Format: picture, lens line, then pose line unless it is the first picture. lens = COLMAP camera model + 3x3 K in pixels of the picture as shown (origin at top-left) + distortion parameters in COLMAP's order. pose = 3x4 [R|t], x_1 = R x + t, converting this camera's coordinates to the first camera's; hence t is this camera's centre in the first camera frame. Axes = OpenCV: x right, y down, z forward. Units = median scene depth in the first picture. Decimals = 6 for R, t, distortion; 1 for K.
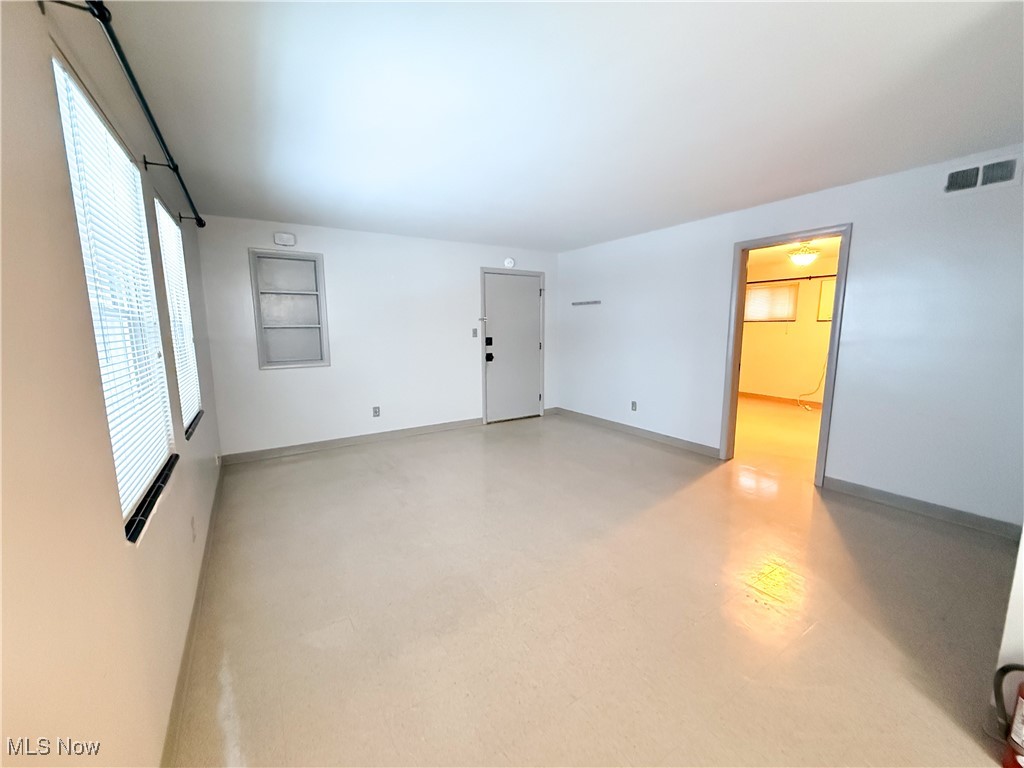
lens RADIAL K [[406.8, 0, 514.3], [0, 406.8, 377.4], [0, 0, 1]] dist [0.000277, -0.000580]
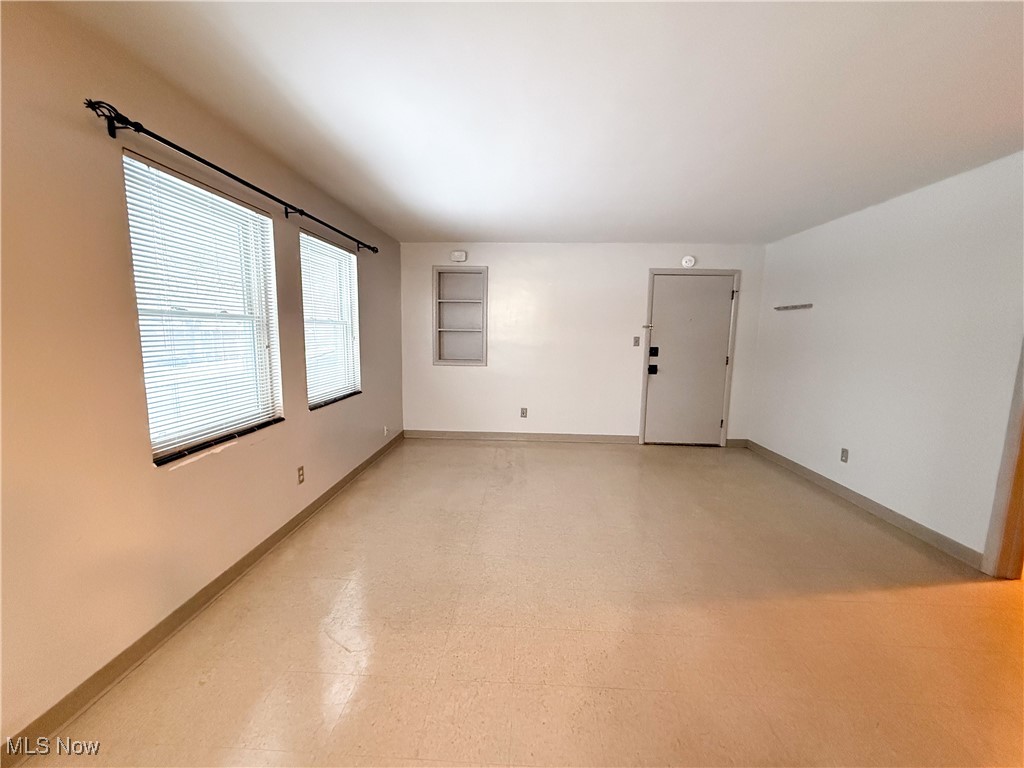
lens RADIAL K [[406.8, 0, 513.0], [0, 406.8, 380.7], [0, 0, 1]] dist [0.000277, -0.000580]
pose [[0.816712, 0.089526, -0.570058, 0.201010], [-0.095181, 0.995260, 0.019938, -0.014555], [0.569141, 0.037975, 0.821363, 0.100434]]
